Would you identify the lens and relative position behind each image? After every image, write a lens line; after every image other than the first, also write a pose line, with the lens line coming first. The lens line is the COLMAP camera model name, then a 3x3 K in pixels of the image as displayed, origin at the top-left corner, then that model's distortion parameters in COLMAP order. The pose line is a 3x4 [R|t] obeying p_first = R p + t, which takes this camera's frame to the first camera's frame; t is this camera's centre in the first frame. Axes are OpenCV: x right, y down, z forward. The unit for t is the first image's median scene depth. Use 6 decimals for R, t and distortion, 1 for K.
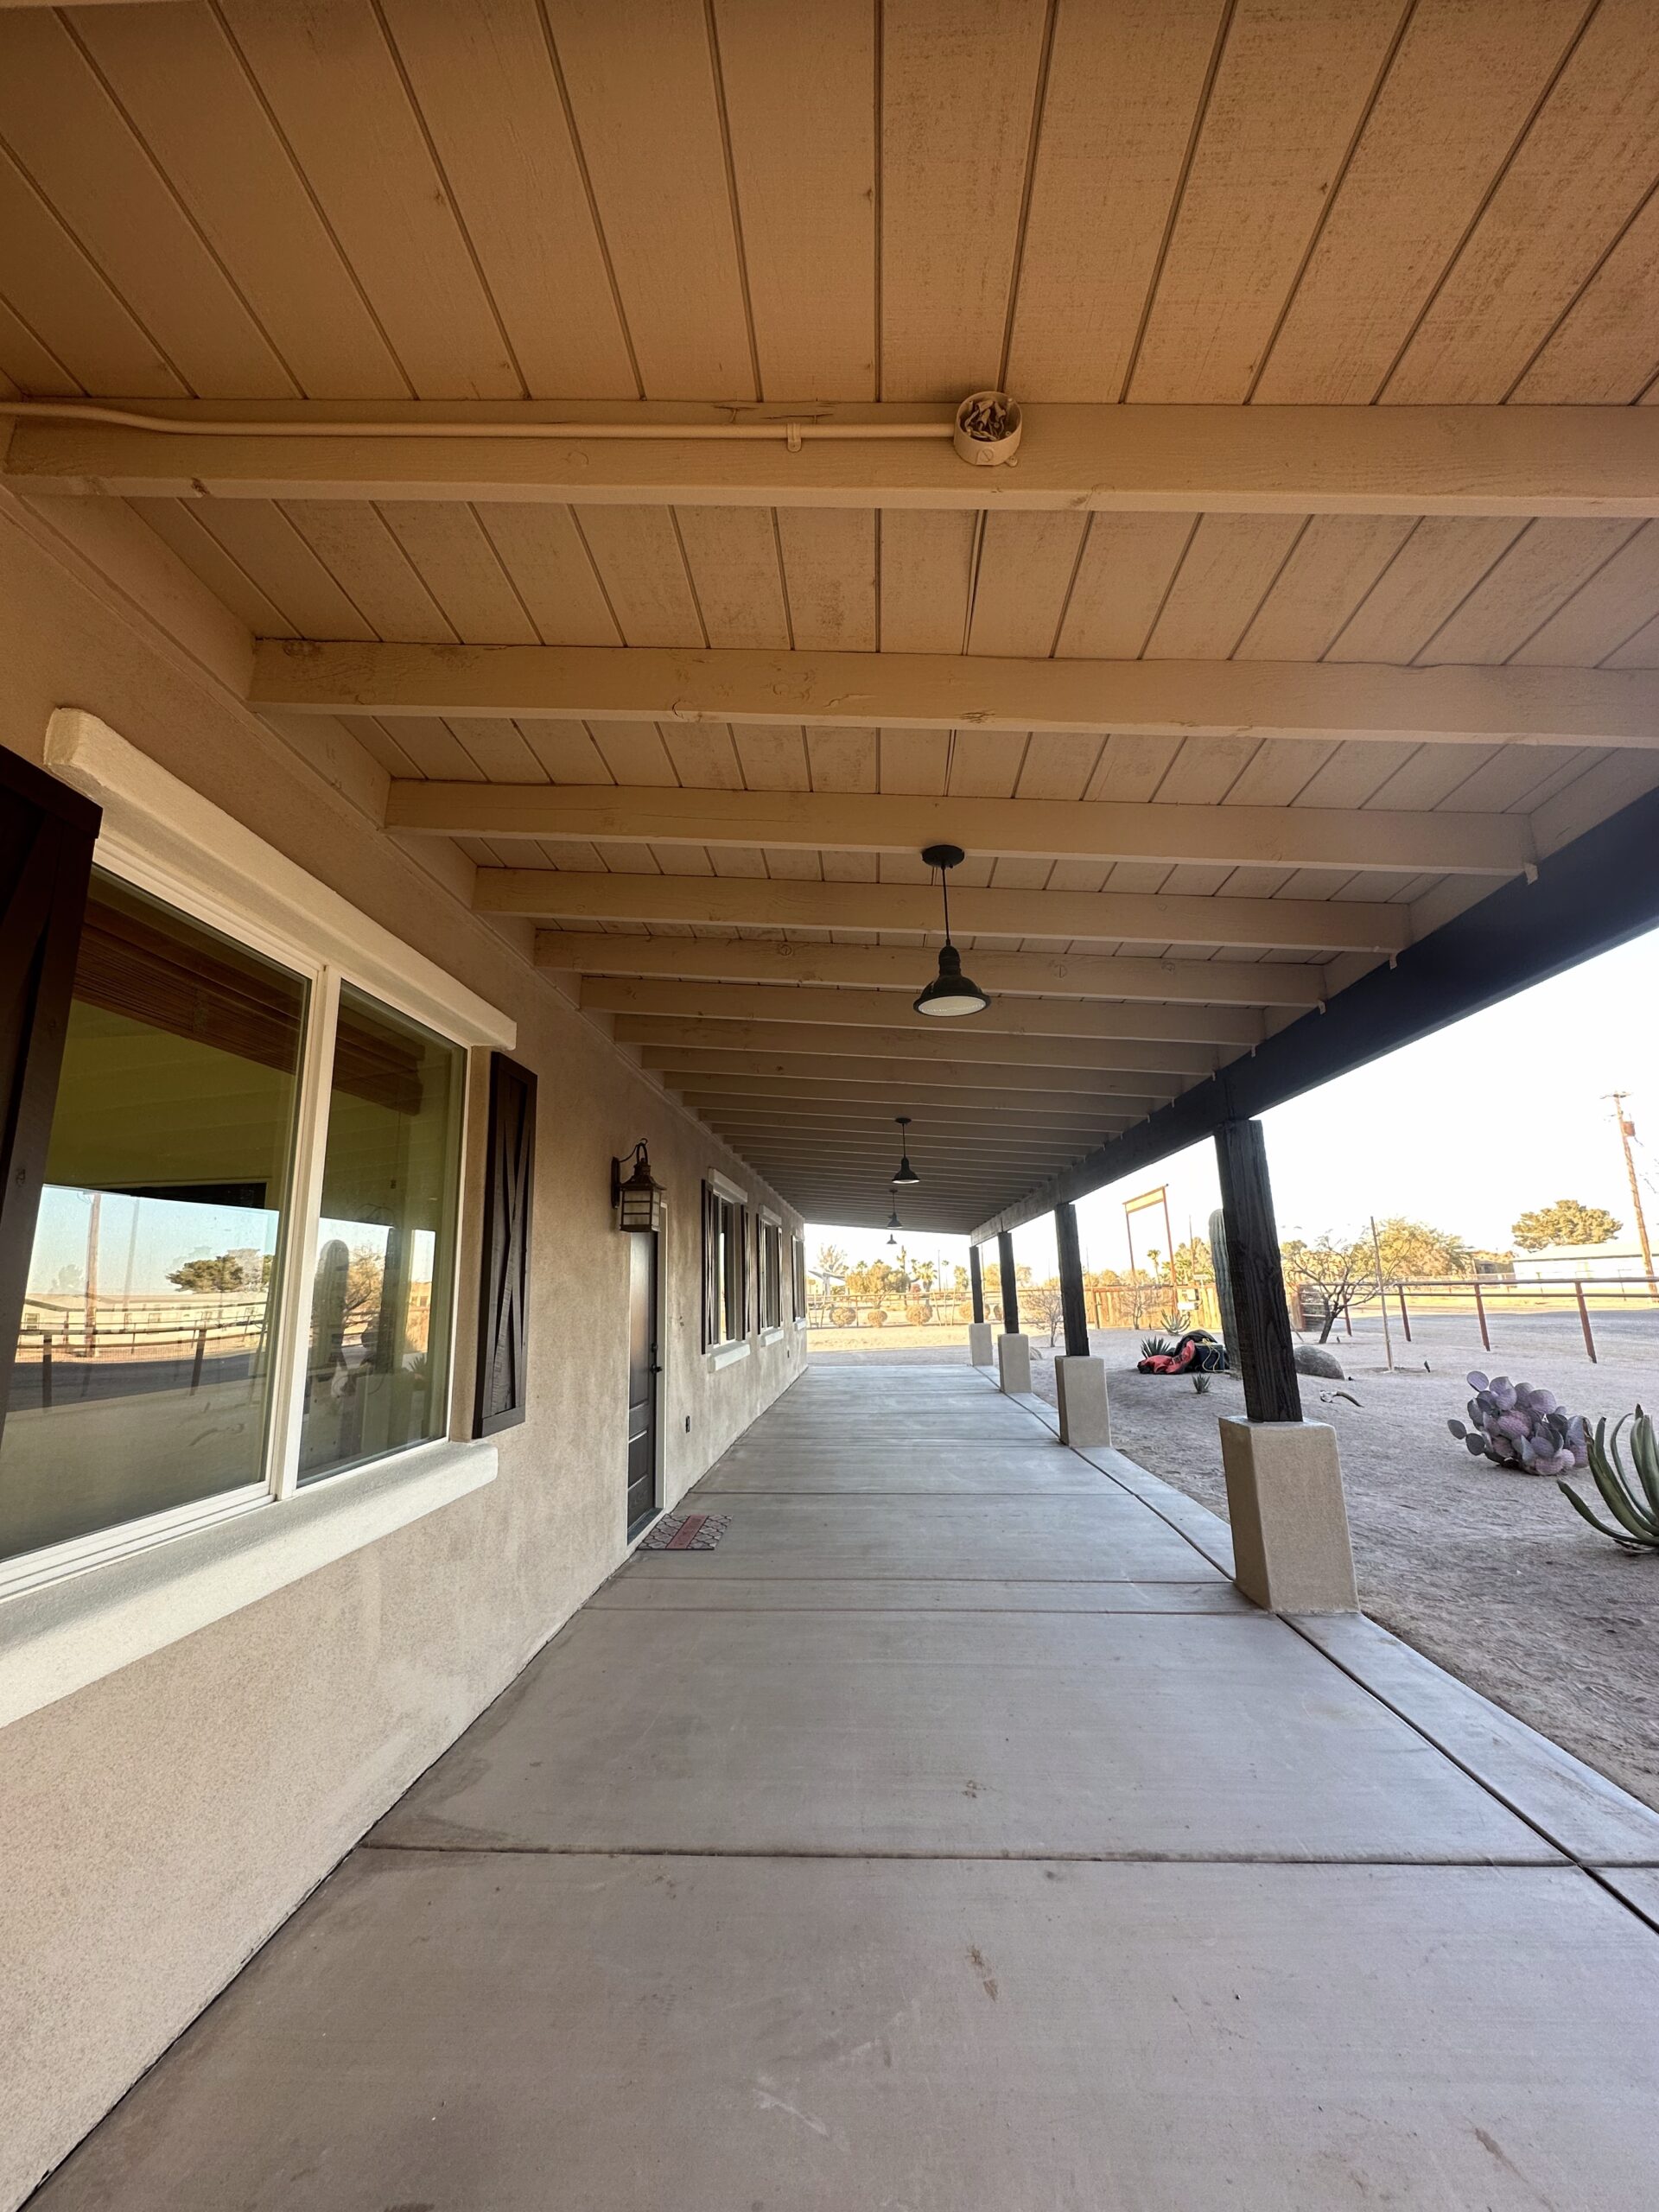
lens RADIAL K [[878.5, 0, 825.2], [0, 878.5, 1100.2], [0, 0, 1]] dist [-0.001617, 0.000381]
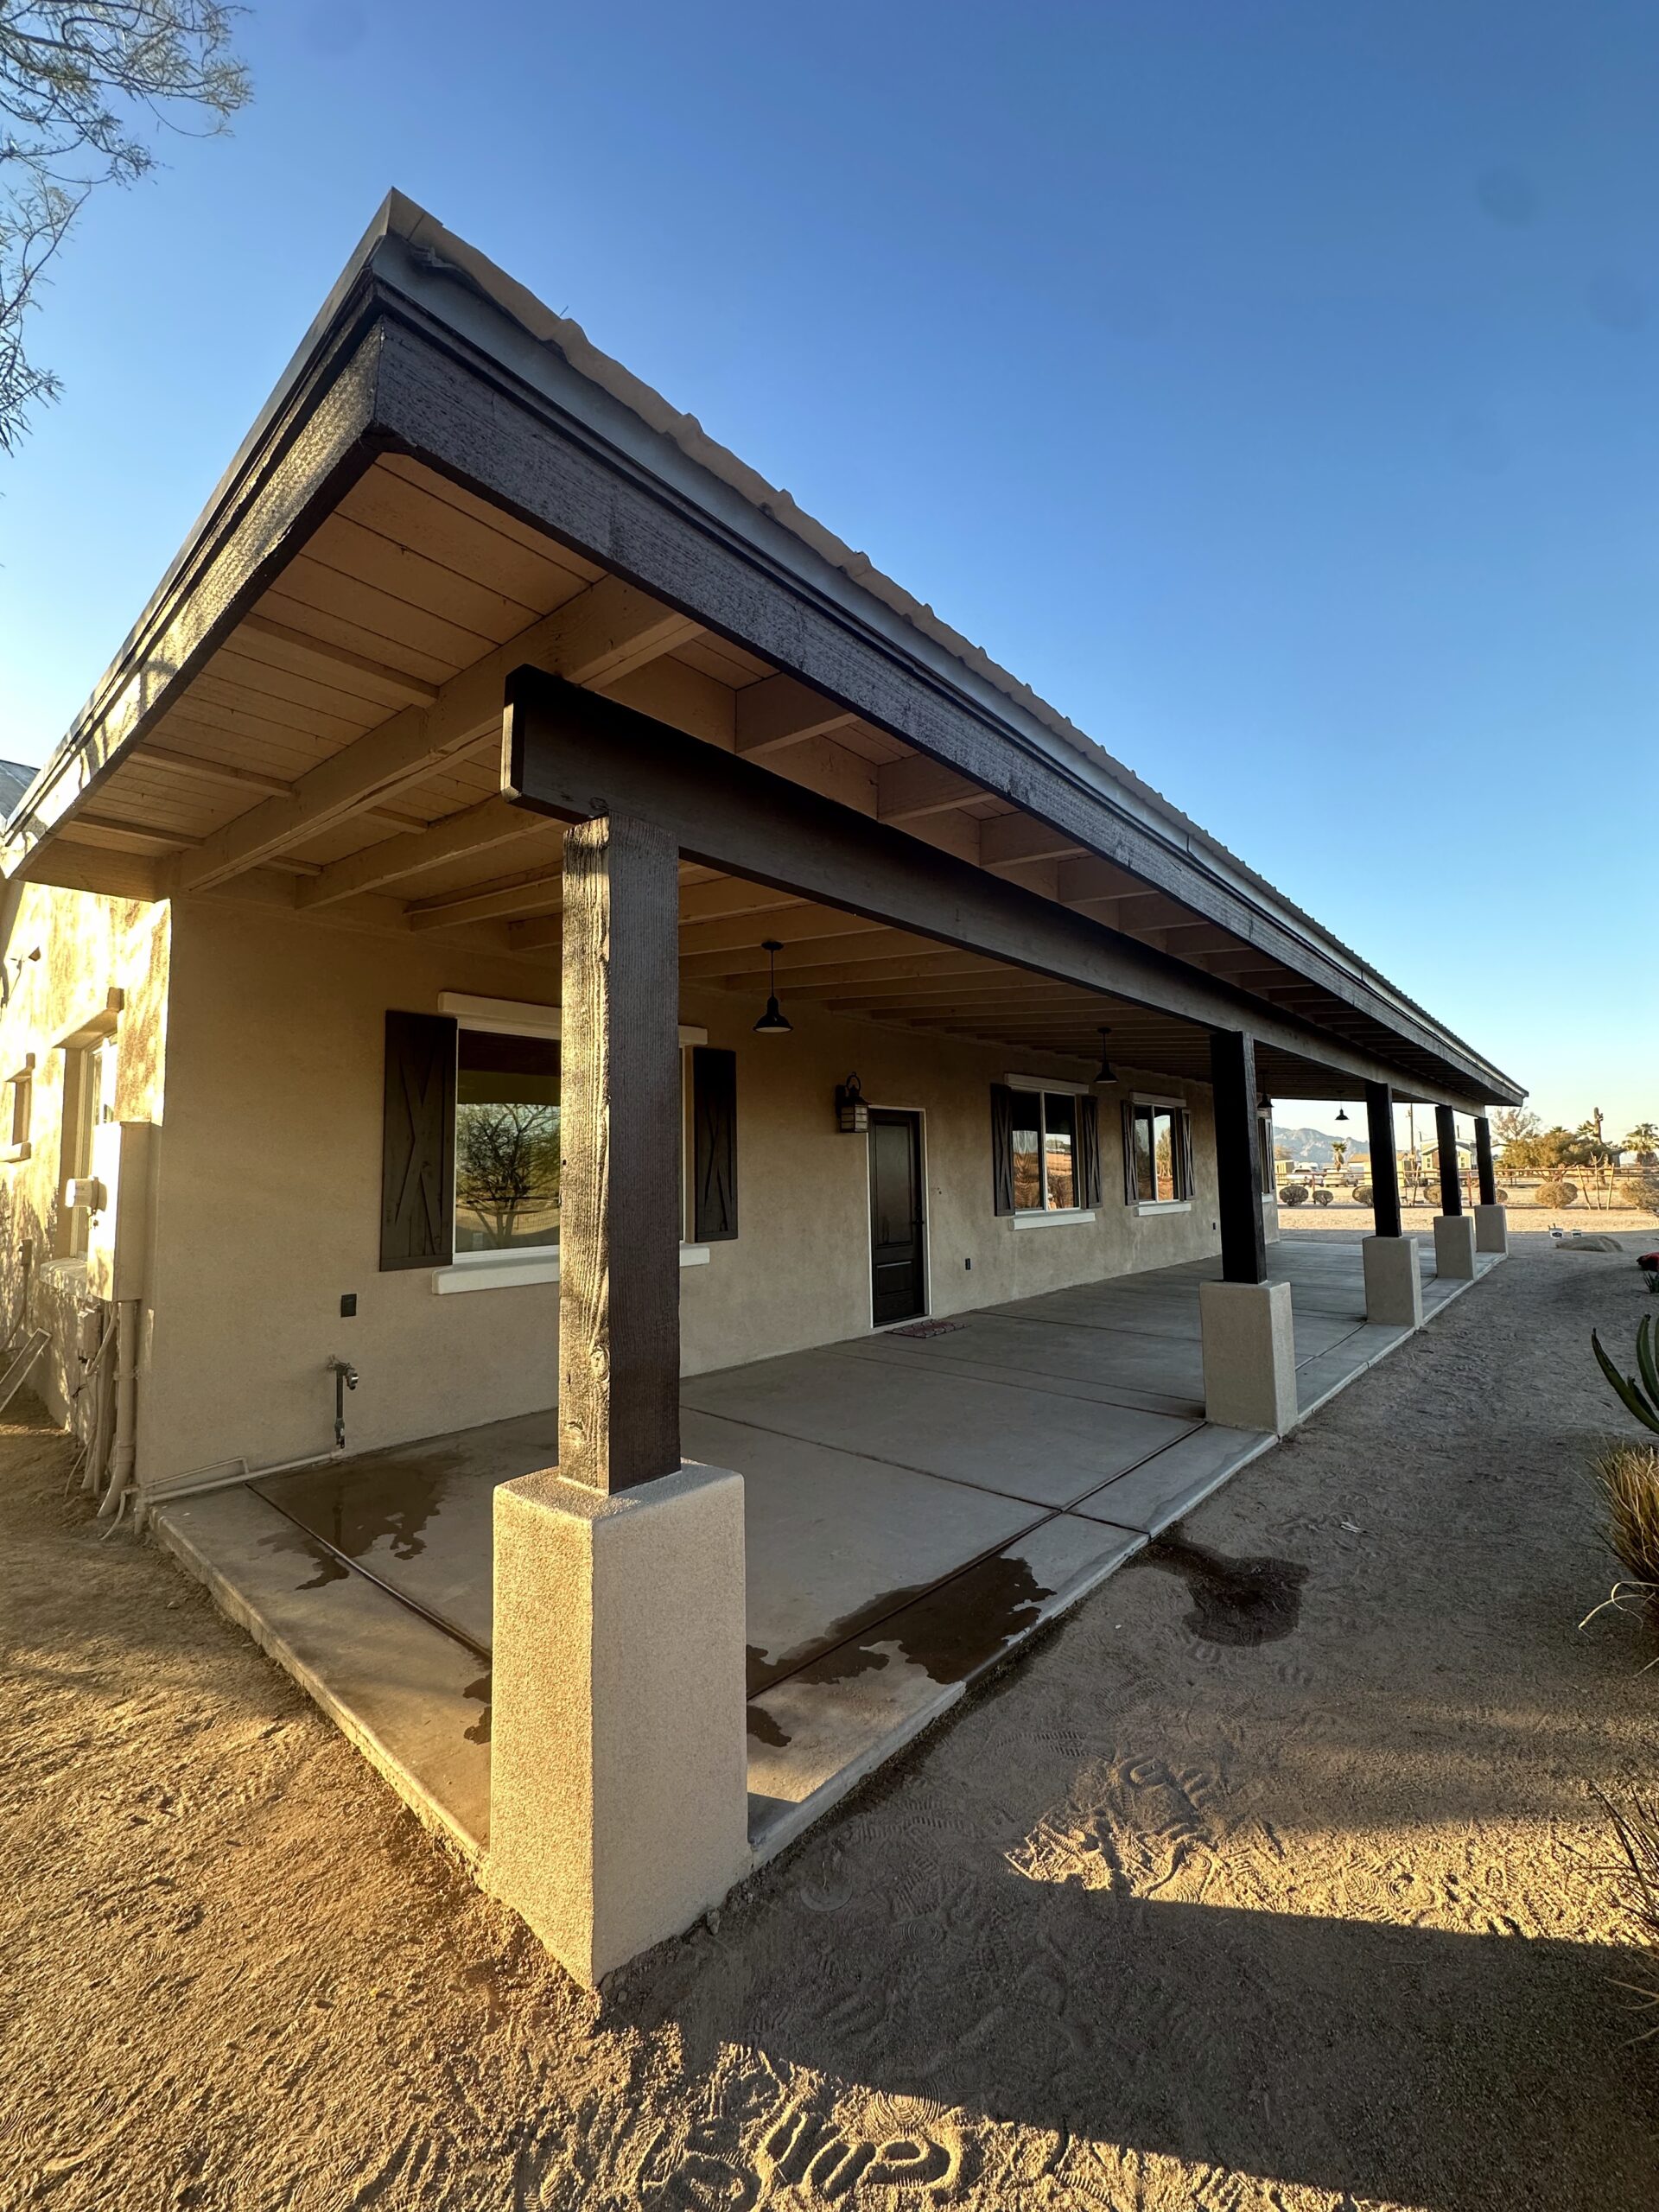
lens RADIAL K [[878.5, 0, 831.7], [0, 878.5, 1105.4], [0, 0, 1]] dist [-0.001617, 0.000381]
pose [[0.783178, -0.032782, -0.620932, 1.005463], [0.125603, 0.986364, 0.106348, -0.094808], [0.608979, -0.161281, 0.776616, -0.303411]]
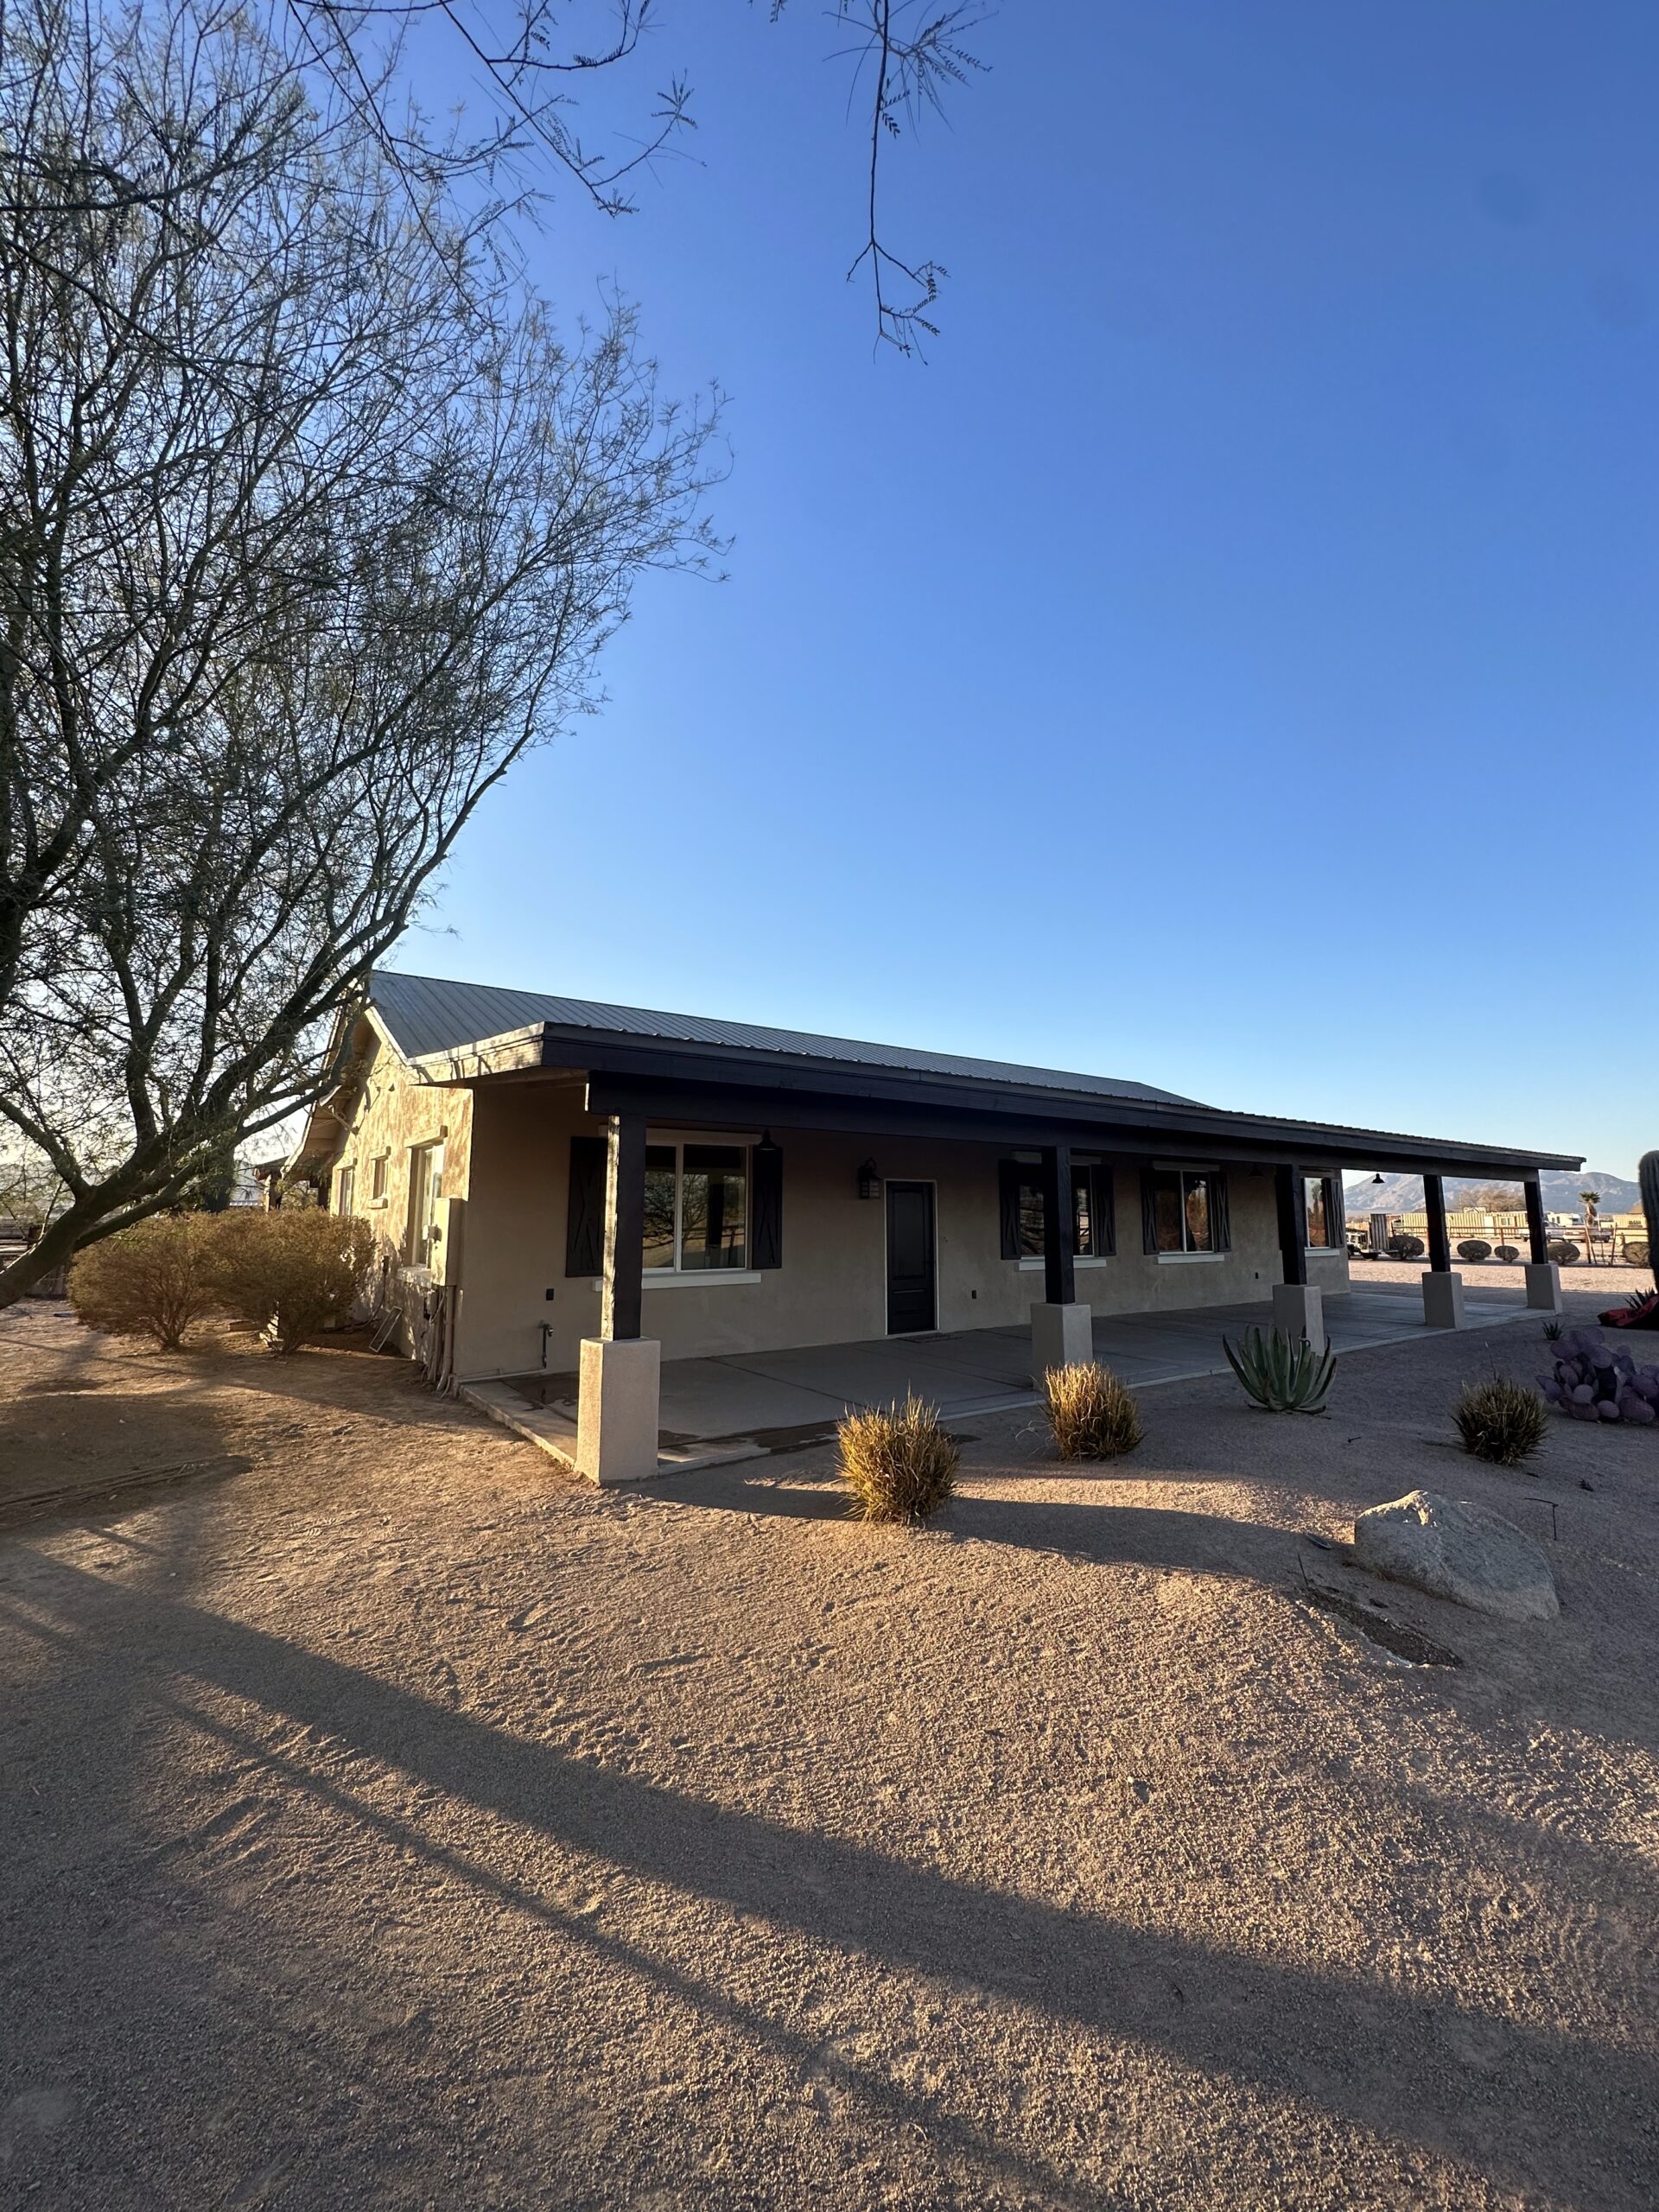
lens RADIAL K [[878.5, 0, 832.1], [0, 878.5, 1107.1], [0, 0, 1]] dist [-0.001617, 0.000381]
pose [[0.629452, -0.065092, -0.774308, 2.088627], [0.144637, 0.988885, 0.034447, -0.247806], [0.763460, -0.133676, 0.631870, -0.666257]]
